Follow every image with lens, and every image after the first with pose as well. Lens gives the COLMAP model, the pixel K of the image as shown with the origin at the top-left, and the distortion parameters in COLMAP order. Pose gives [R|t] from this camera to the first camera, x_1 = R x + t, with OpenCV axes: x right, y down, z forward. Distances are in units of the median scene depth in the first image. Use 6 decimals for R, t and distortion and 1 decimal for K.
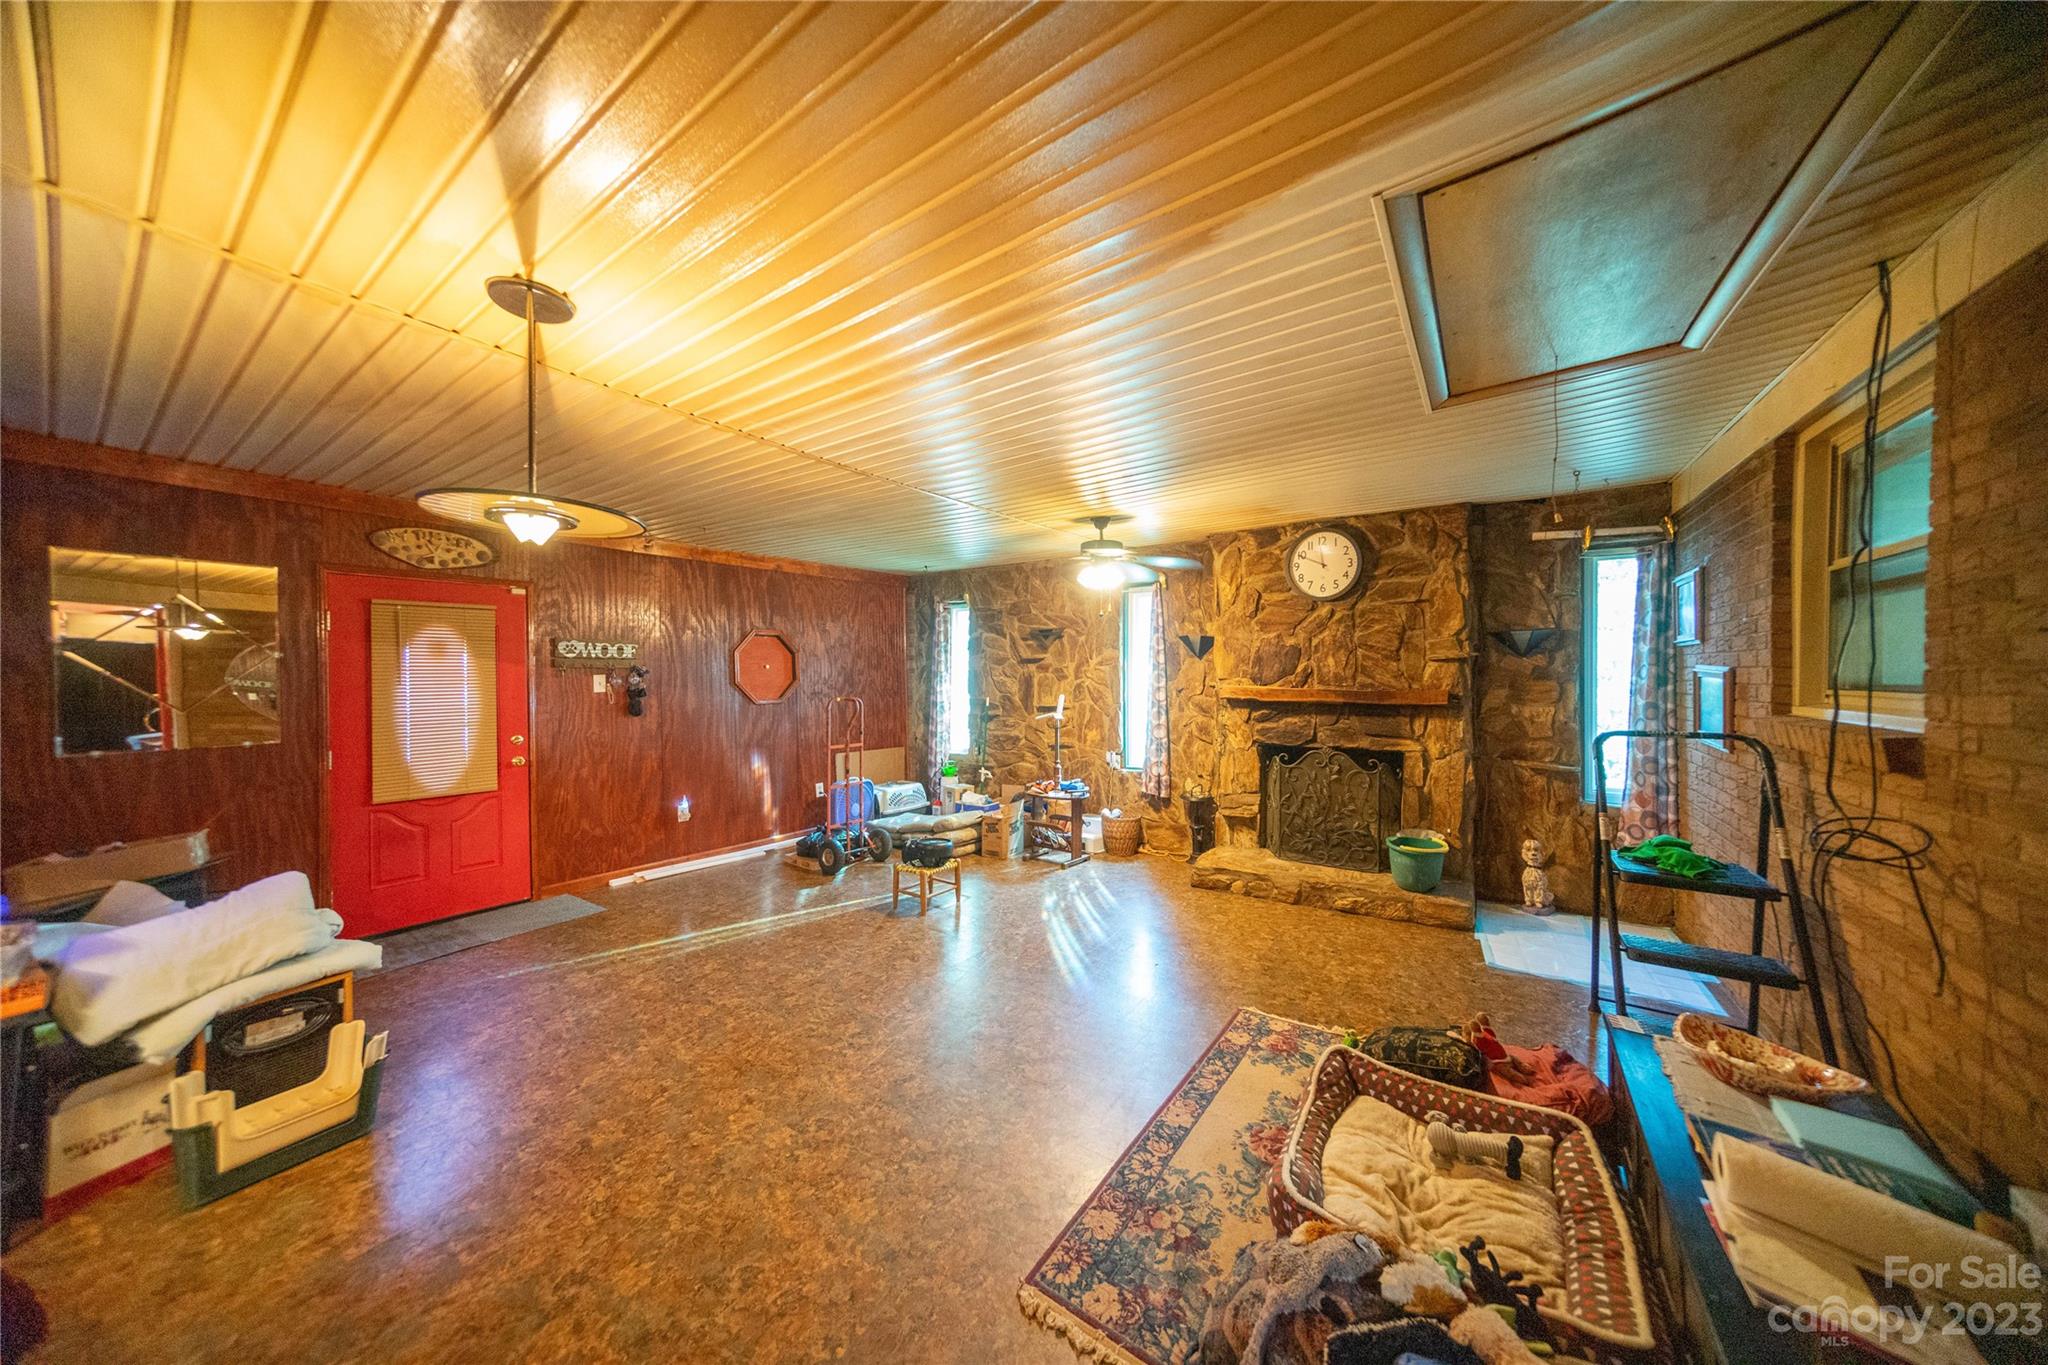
lens RADIAL K [[662.4, 0, 1016.7], [0, 662.4, 684.9], [0, 0, 1]] dist [-0.002479, 0.000261]
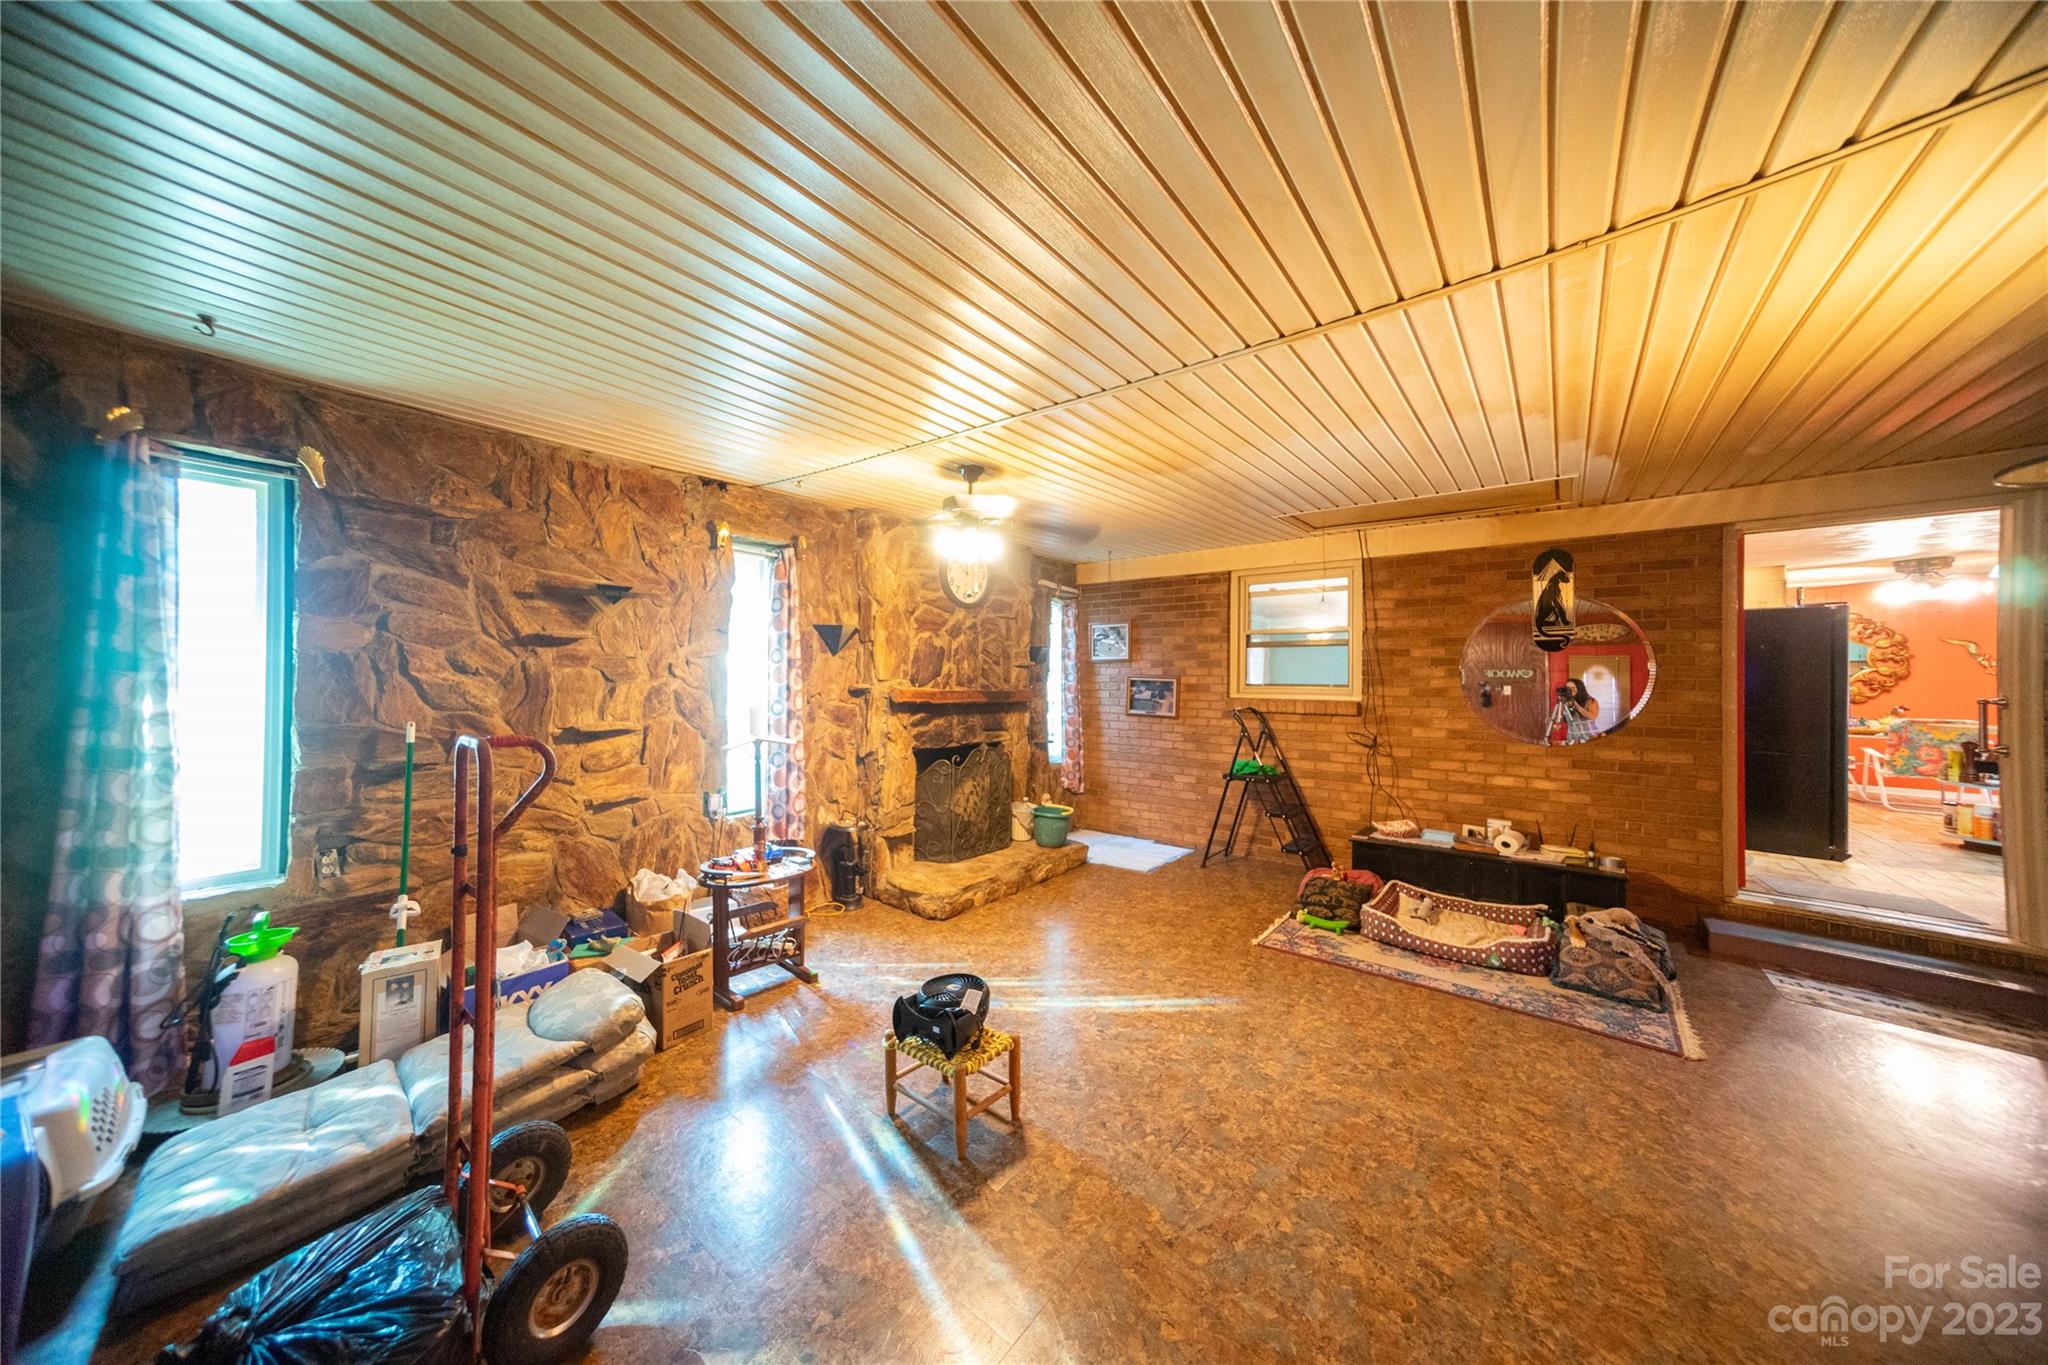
lens RADIAL K [[662.4, 0, 1011.9], [0, 662.4, 678.7], [0, 0, 1]] dist [-0.002479, 0.000261]
pose [[0.097362, 0.011568, 0.995182, -0.550090], [0.013349, 0.999827, -0.012928, 0.002782], [-0.995159, 0.014543, 0.097191, 0.775354]]
